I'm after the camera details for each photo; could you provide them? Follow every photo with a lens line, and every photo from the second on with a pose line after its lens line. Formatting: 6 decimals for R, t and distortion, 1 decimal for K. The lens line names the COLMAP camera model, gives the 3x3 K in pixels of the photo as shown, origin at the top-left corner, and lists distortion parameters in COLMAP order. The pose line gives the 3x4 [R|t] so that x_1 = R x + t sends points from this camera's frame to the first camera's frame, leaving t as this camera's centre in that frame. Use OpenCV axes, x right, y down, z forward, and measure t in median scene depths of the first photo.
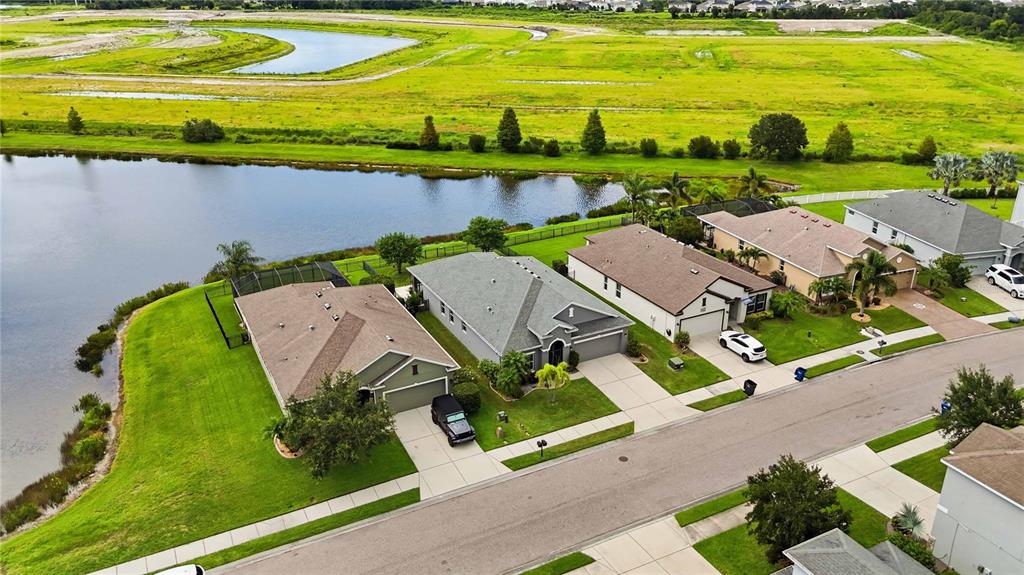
lens RADIAL K [[754.5, 0, 515.6], [0, 754.5, 283.7], [0, 0, 1]] dist [0.085687, -0.106061]
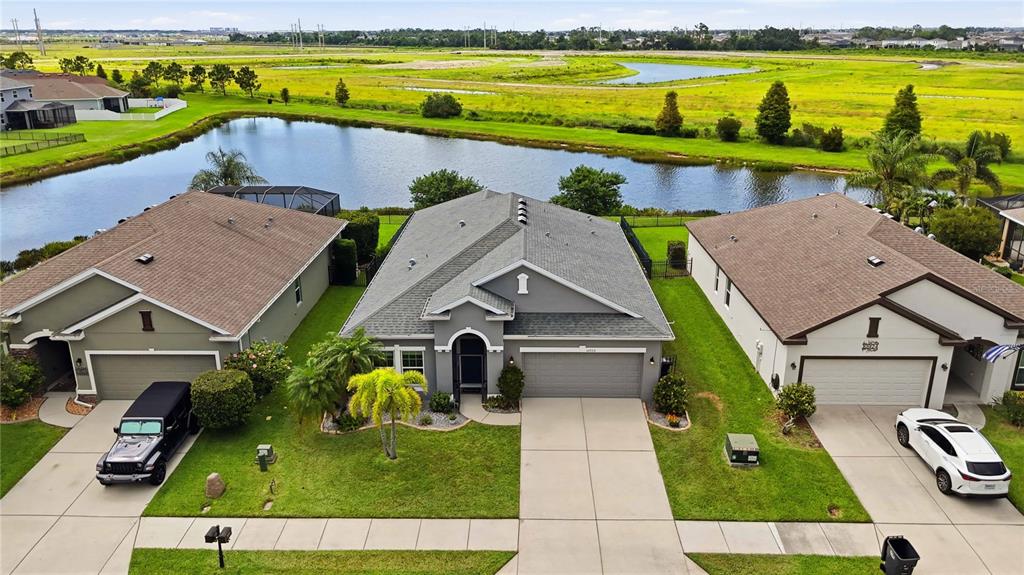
lens RADIAL K [[759.3, 0, 515.8], [0, 759.3, 279.9], [0, 0, 1]] dist [0.063380, -0.062696]
pose [[0.881235, 0.147310, -0.449138, 0.232771], [-0.181558, 0.982796, -0.033885, 0.043259], [0.436420, 0.111405, 0.892819, 0.473946]]
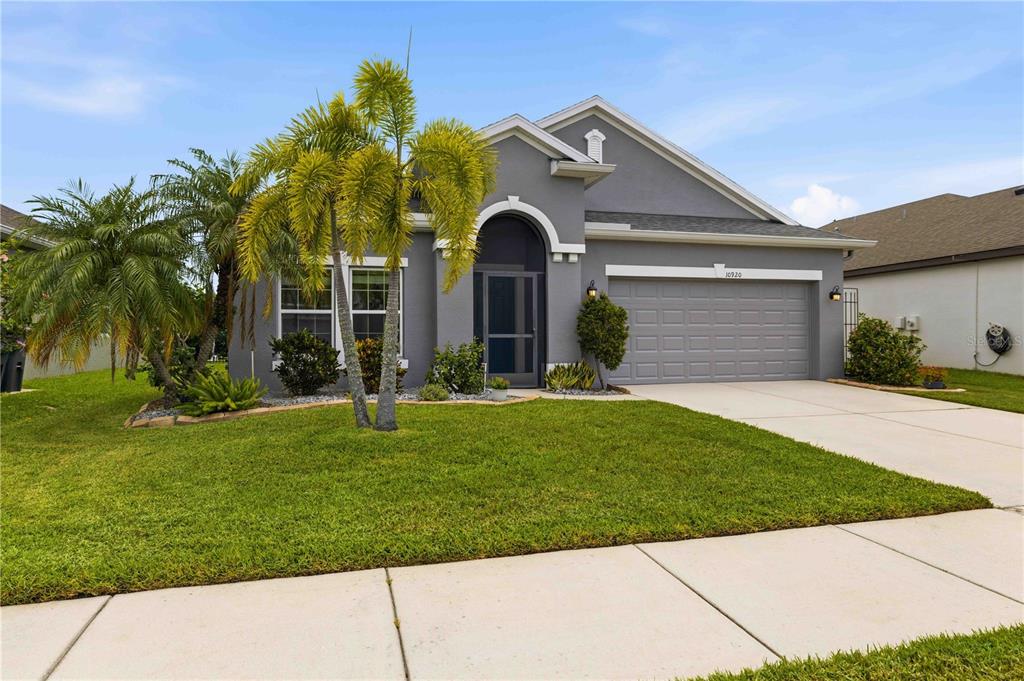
lens RADIAL K [[606.8, 0, 512.0], [0, 606.8, 340.5], [0, 0, 1]] dist [-0.000118, 0.000256]
pose [[0.977302, 0.001701, -0.211844, 0.073415], [-0.080869, 0.927242, -0.365626, 0.139076], [0.195808, 0.374459, 0.906333, 0.693051]]
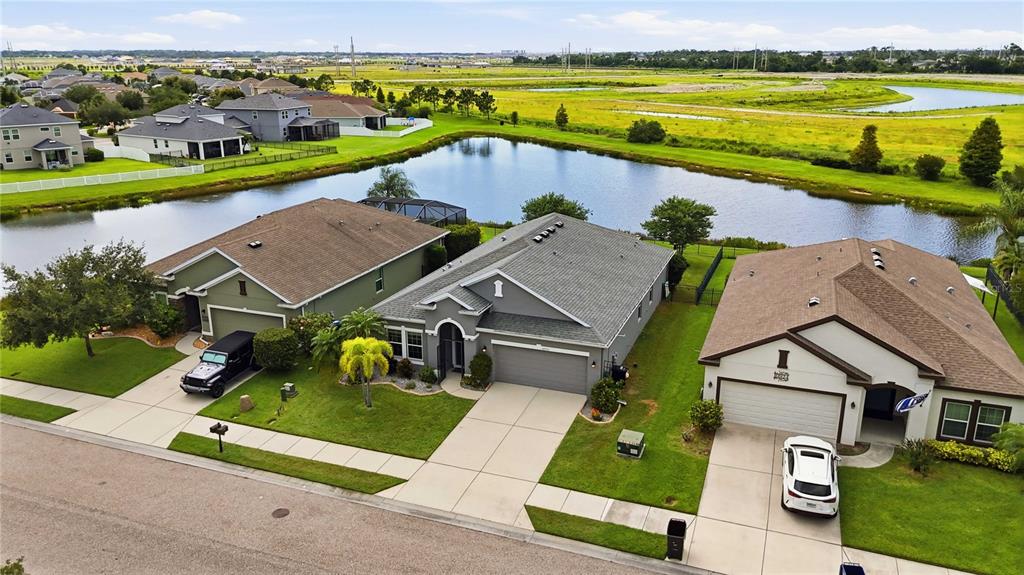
lens RADIAL K [[759.3, 0, 515.8], [0, 759.3, 279.9], [0, 0, 1]] dist [0.063380, -0.062696]
pose [[0.669187, 0.213442, -0.711781, 0.411738], [-0.284477, 0.958475, 0.019964, 0.013186], [0.686485, 0.189125, 0.702118, 0.490900]]
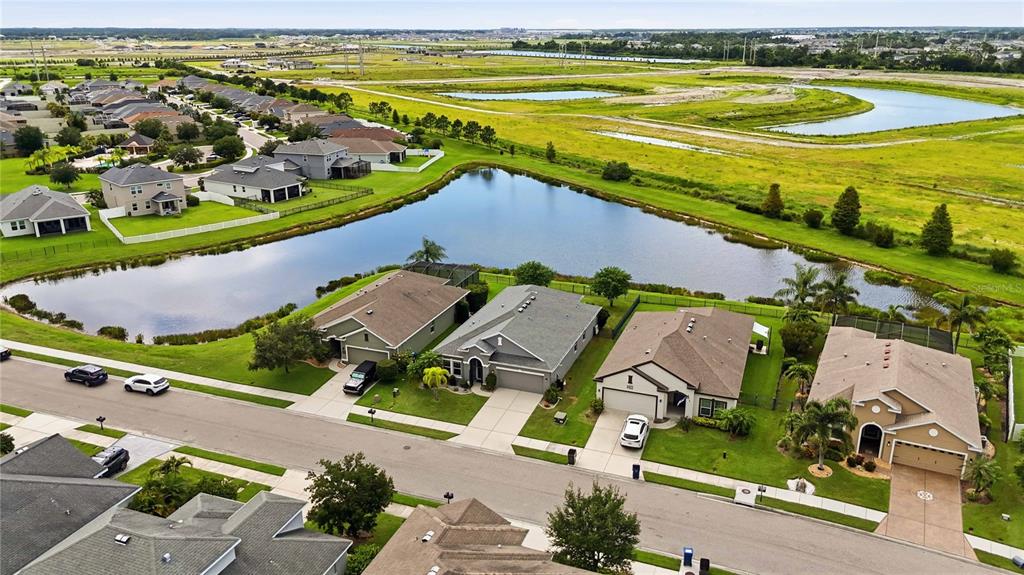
lens RADIAL K [[754.5, 0, 515.6], [0, 754.5, 283.7], [0, 0, 1]] dist [0.085687, -0.106061]
pose [[0.669092, 0.238669, -0.703813, 0.736327], [-0.284438, 0.957162, 0.054176, -0.097474], [0.686593, 0.163942, 0.708316, 0.142092]]
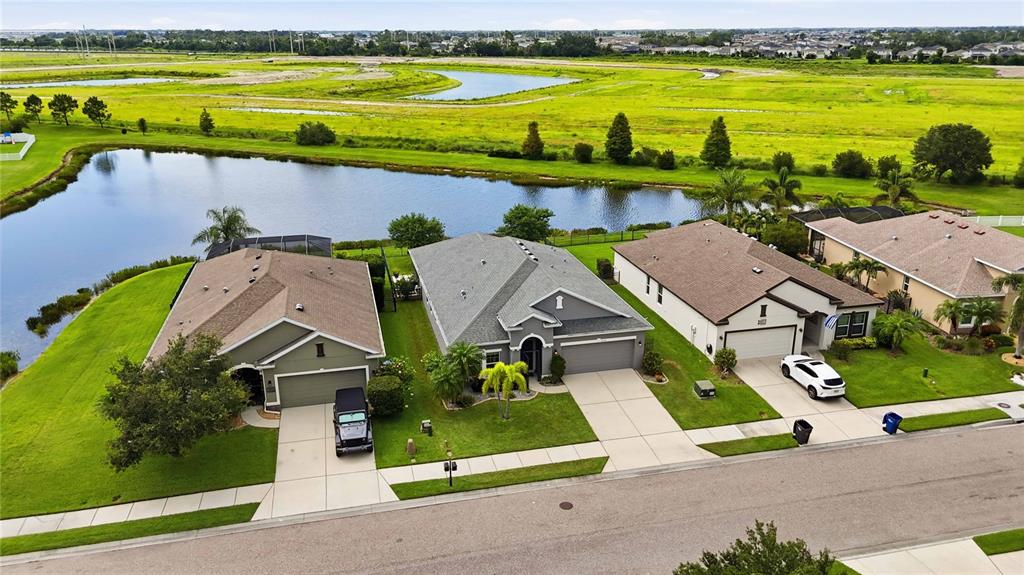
lens RADIAL K [[759.3, 0, 515.8], [0, 759.3, 279.9], [0, 0, 1]] dist [0.063380, -0.062696]
pose [[0.970956, 0.073925, -0.227552, 0.164237], [-0.090963, 0.993711, -0.065305, 0.056363], [0.221293, 0.084107, 0.971574, 0.222237]]
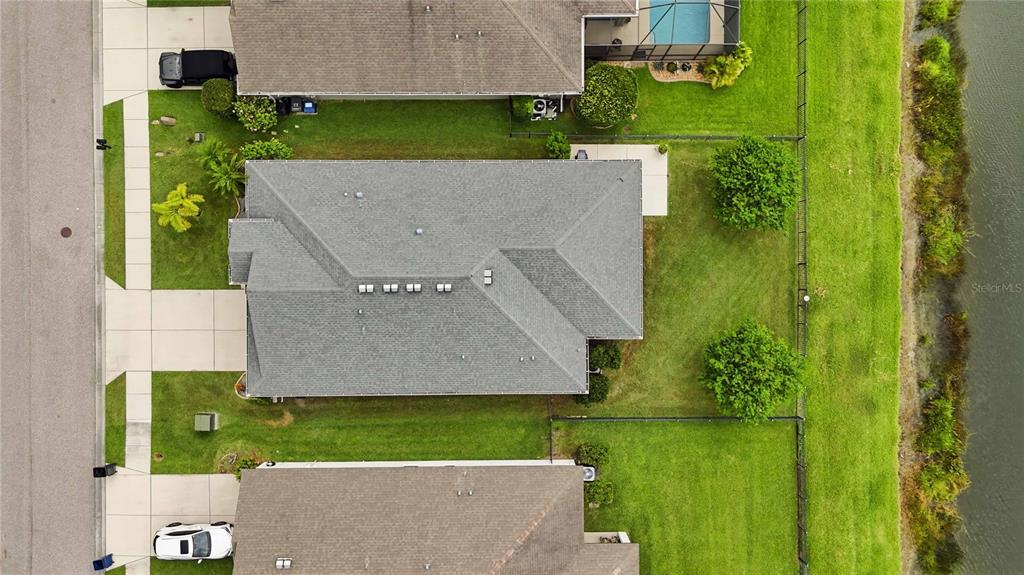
lens RADIAL K [[759.3, 0, 515.8], [0, 759.3, 279.9], [0, 0, 1]] dist [0.063380, -0.062696]
pose [[-0.458394, 0.888707, 0.008678, -0.034206], [-0.335322, -0.181985, 0.924360, -0.516872], [0.823064, 0.420811, 0.381423, 0.767515]]
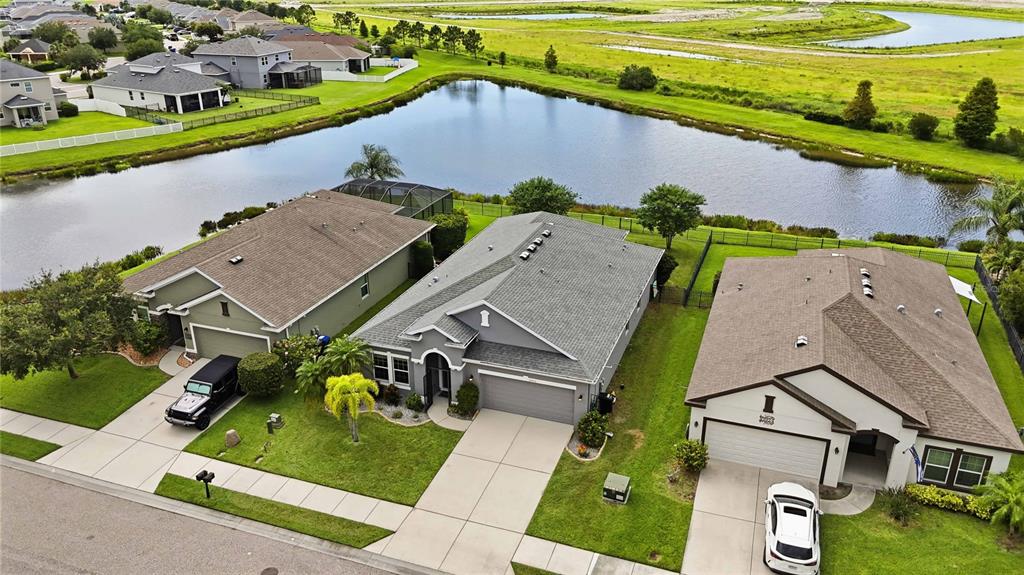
lens RADIAL K [[759.3, 0, 515.8], [0, 759.3, 279.9], [0, 0, 1]] dist [0.063380, -0.062696]
pose [[0.679719, 0.279325, -0.678203, 0.391953], [-0.281366, 0.953206, 0.110593, -0.050305], [0.677359, 0.115651, 0.726505, 0.487047]]
